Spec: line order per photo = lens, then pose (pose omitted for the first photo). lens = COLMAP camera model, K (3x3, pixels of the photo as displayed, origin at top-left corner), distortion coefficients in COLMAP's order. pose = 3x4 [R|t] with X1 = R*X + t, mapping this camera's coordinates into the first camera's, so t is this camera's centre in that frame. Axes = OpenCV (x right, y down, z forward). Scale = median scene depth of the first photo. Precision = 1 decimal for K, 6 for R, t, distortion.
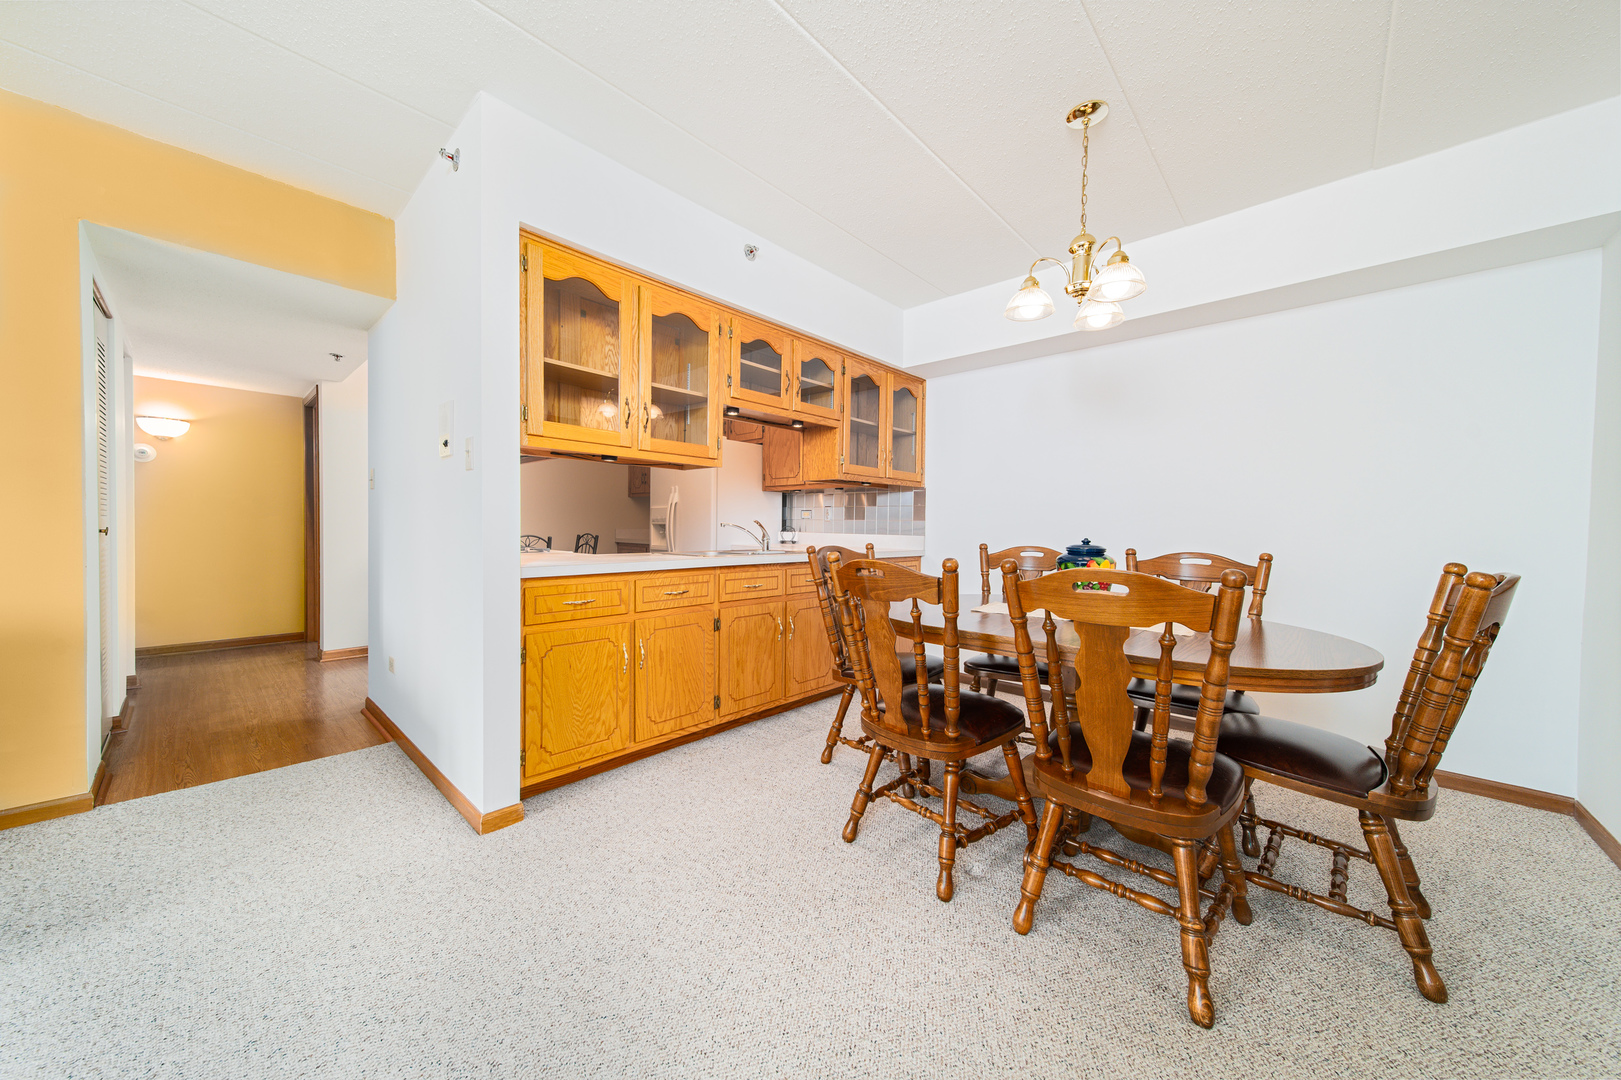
lens RADIAL K [[565.7, 0, 801.7], [0, 565.7, 537.9], [0, 0, 1]] dist [0.008167, -0.000022]
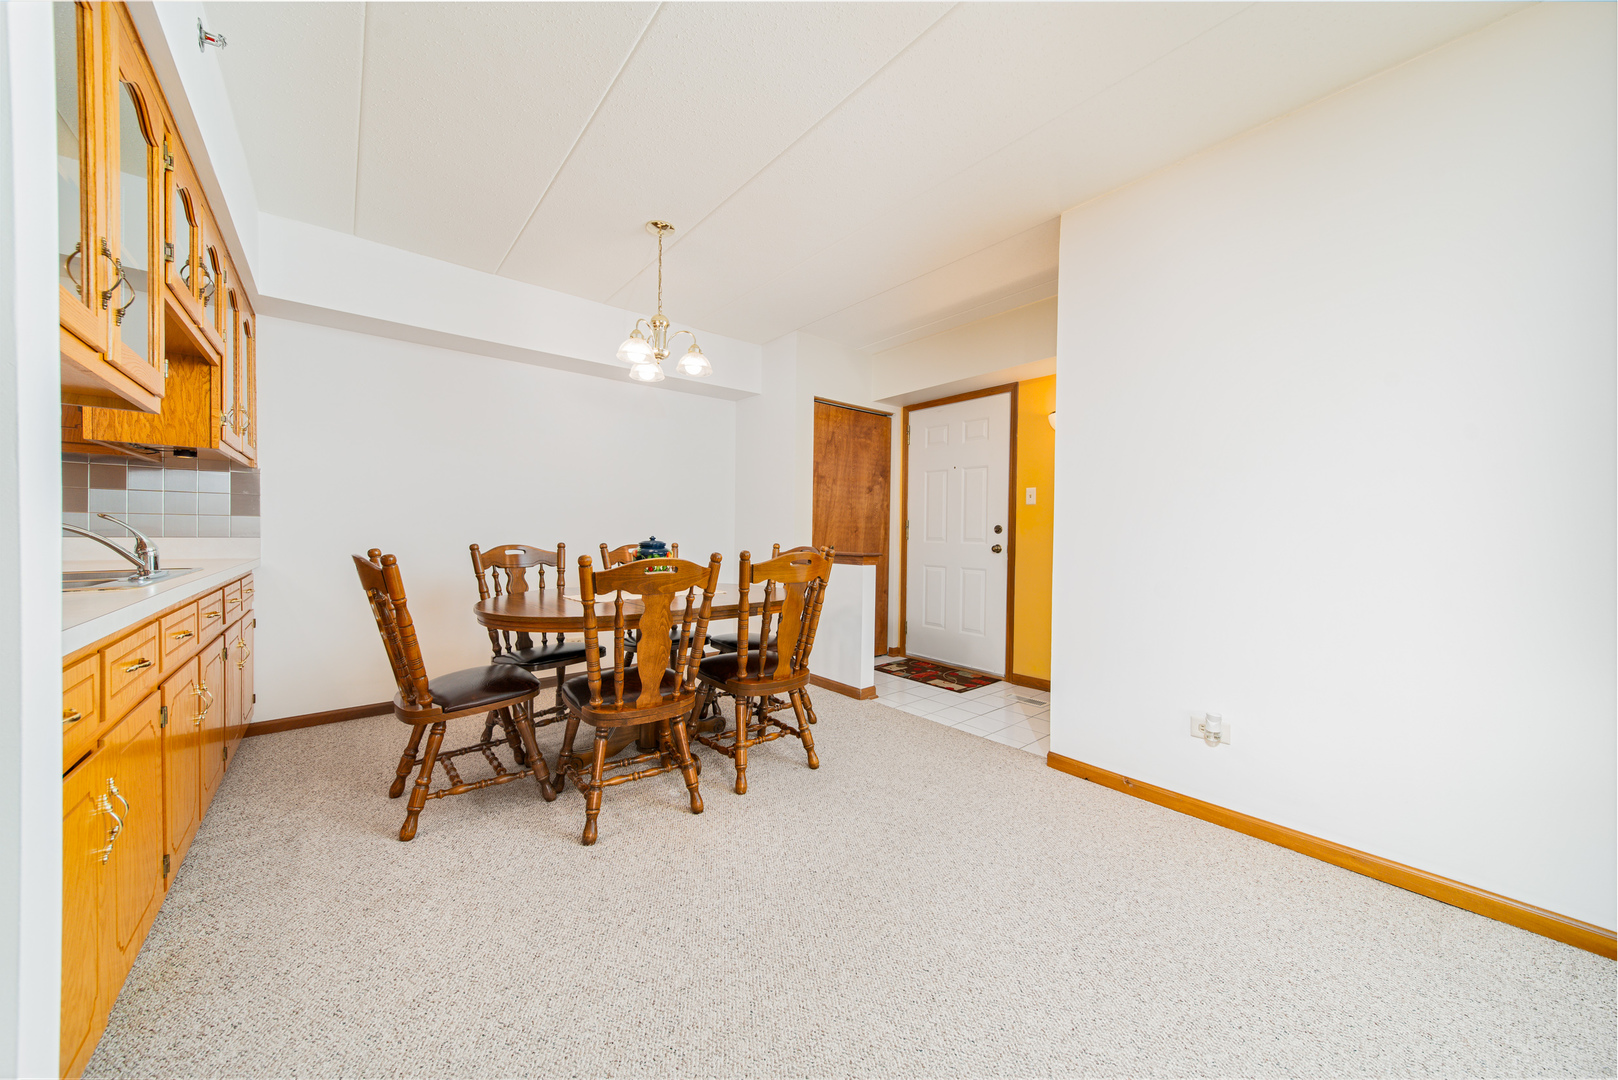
lens RADIAL K [[559.8, 0, 809.0], [0, 559.8, 540.0], [0, 0, 1]] dist [-0.000217, -0.000068]
pose [[0.119080, -0.027206, 0.992512, -0.790083], [0.013195, 0.999580, 0.025816, -0.019660], [-0.992797, 0.010022, 0.119389, 0.465090]]
